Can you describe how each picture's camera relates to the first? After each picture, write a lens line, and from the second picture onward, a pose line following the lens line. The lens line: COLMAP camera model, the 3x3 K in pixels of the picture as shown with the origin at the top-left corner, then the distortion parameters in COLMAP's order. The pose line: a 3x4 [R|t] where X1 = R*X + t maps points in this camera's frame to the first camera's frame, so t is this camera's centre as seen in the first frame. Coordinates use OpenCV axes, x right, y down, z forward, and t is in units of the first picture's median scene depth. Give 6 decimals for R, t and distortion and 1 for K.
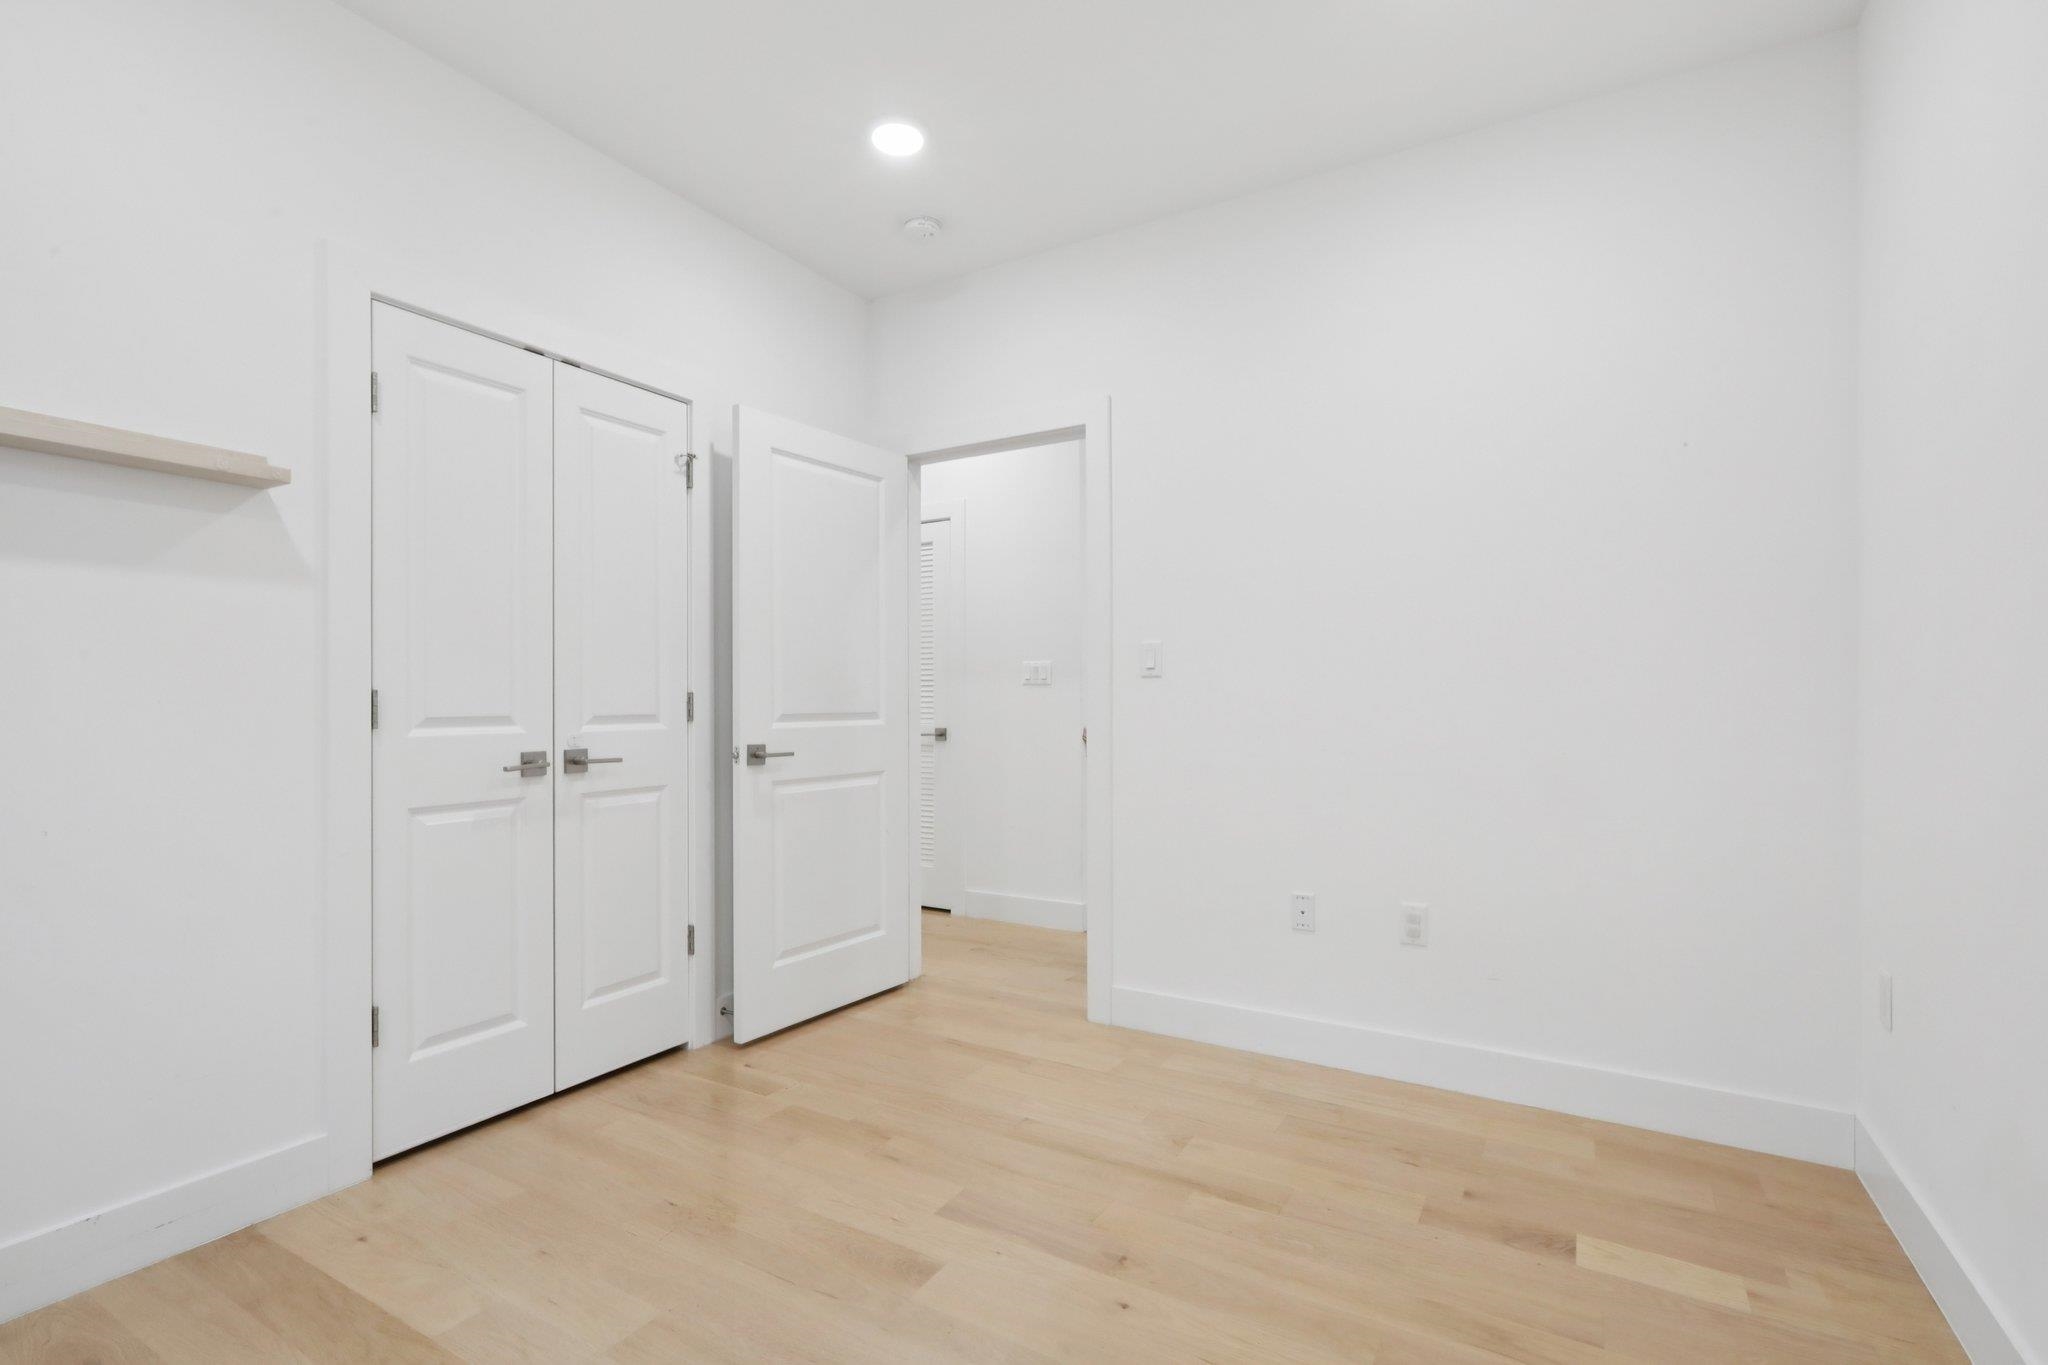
lens RADIAL K [[943.2, 0, 1030.0], [0, 943.2, 693.9], [0, 0, 1]] dist [-0.002024, 0.002555]
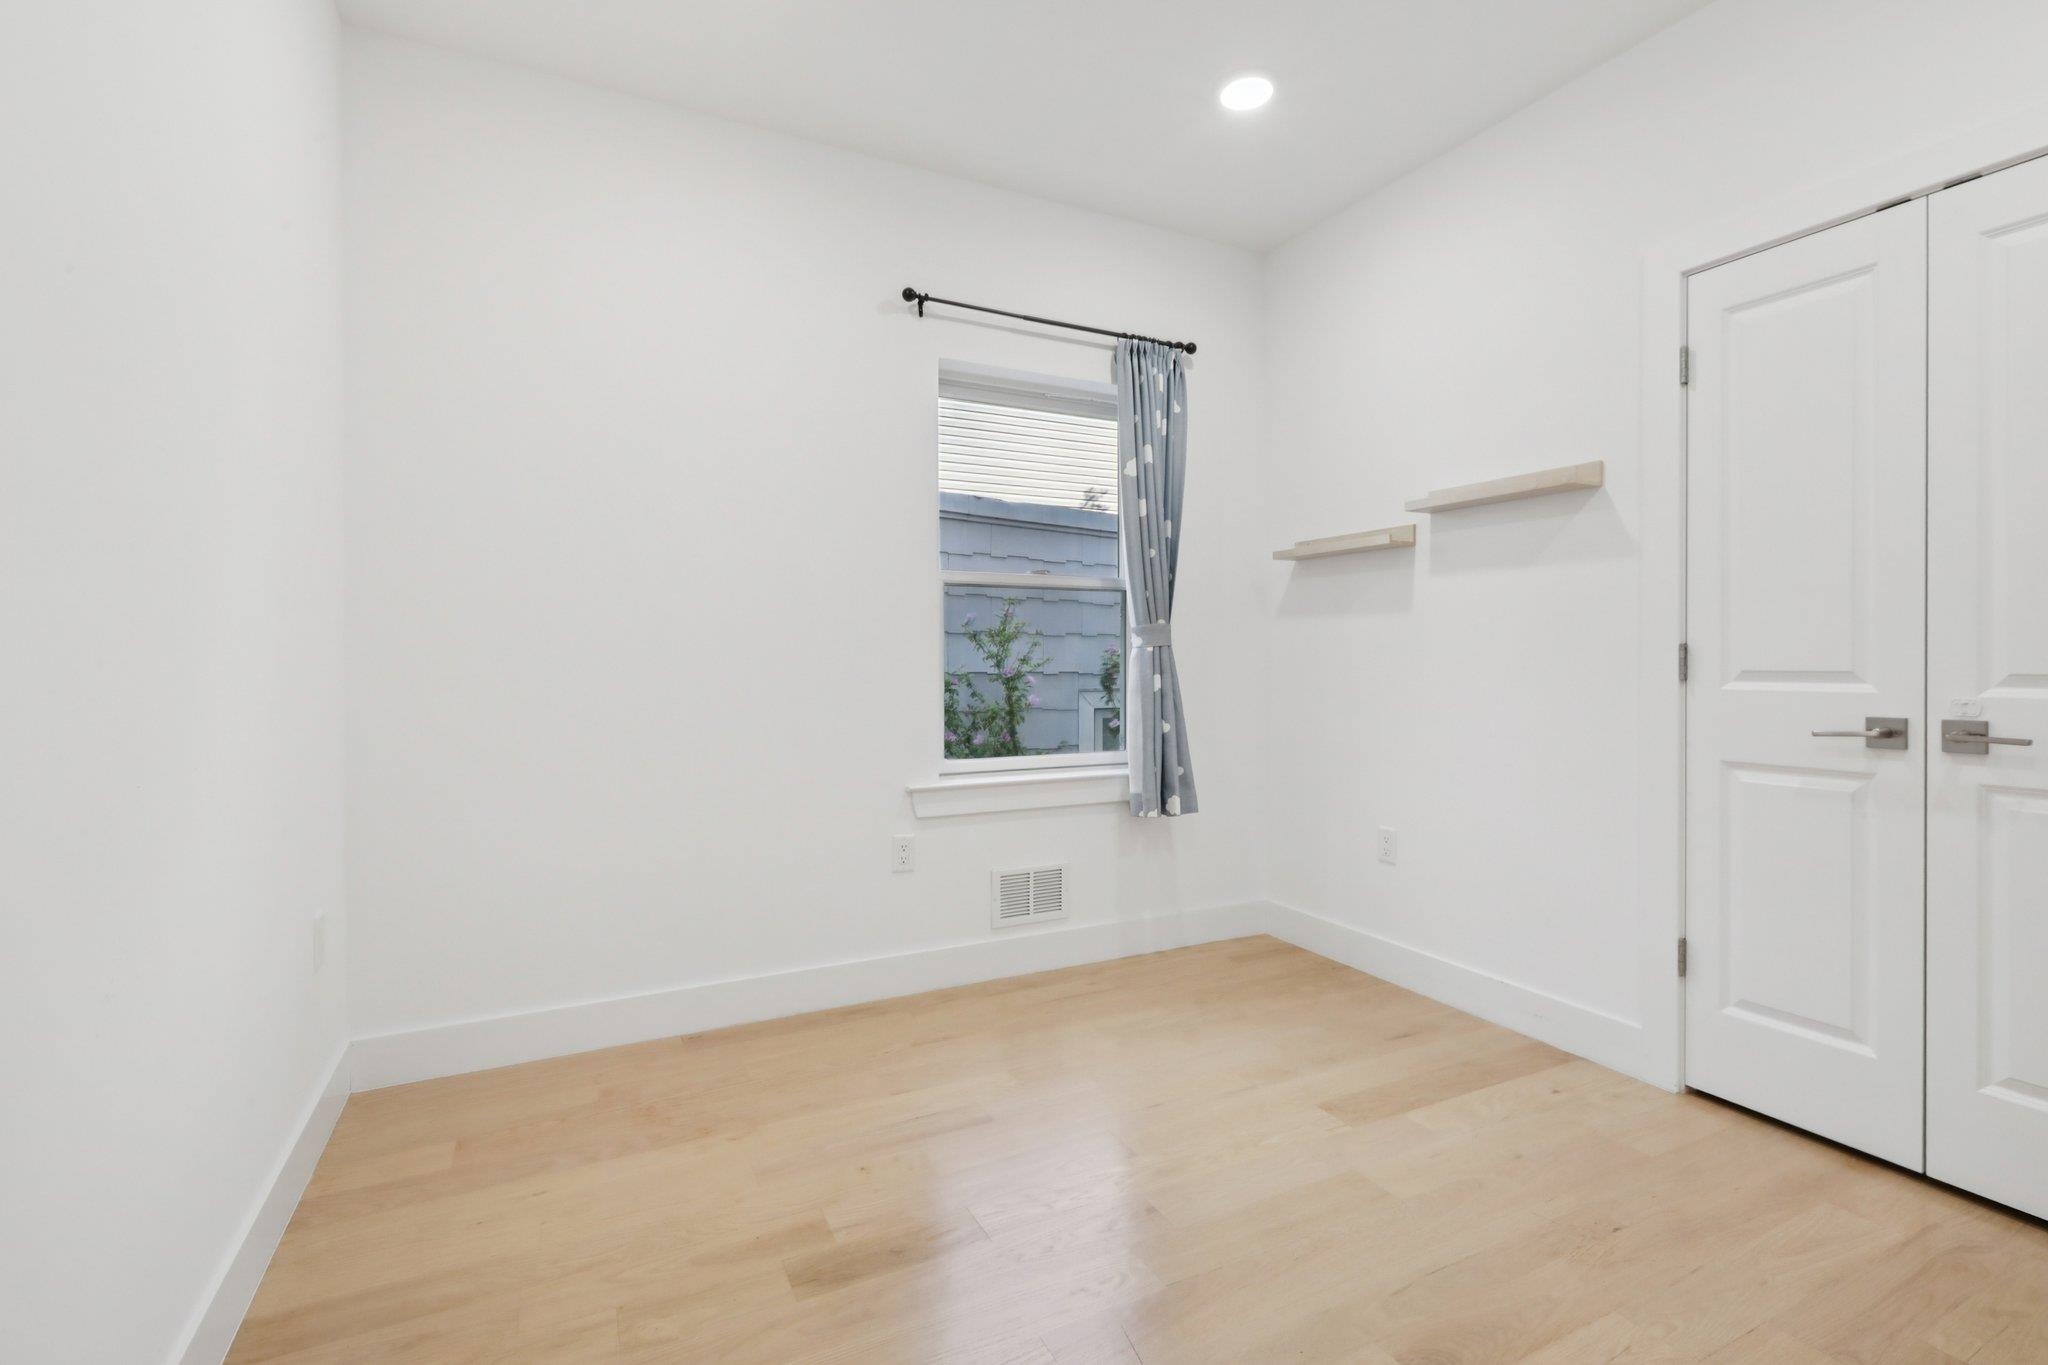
lens RADIAL K [[943.2, 0, 1032.8], [0, 943.2, 670.0], [0, 0, 1]] dist [-0.002024, 0.002555]
pose [[-0.544166, 0.009759, -0.838921, 0.529624], [0.006717, 0.999951, 0.007276, 0.011297], [0.838950, -0.001676, -0.544205, 0.843674]]
